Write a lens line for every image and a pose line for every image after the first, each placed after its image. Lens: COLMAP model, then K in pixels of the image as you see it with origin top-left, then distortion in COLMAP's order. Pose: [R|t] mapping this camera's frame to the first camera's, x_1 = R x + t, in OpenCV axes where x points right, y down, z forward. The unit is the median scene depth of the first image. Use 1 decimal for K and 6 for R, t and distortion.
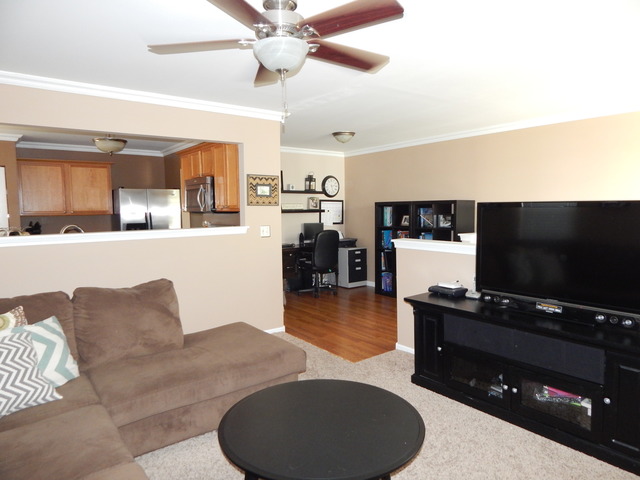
lens RADIAL K [[414.8, 0, 320.6], [0, 414.8, 242.0], [0, 0, 1]] dist [-0.002520, 0.003851]
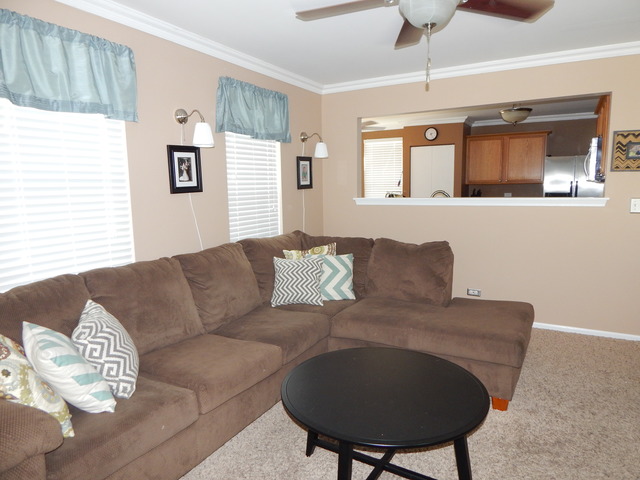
lens RADIAL K [[414.8, 0, 333.3], [0, 414.8, 238.4], [0, 0, 1]] dist [-0.002520, 0.003851]
pose [[0.442677, 0.123501, -0.888136, 0.305674], [-0.069062, 0.992223, 0.103552, -0.006467], [0.894018, 0.015496, 0.447763, 0.172527]]
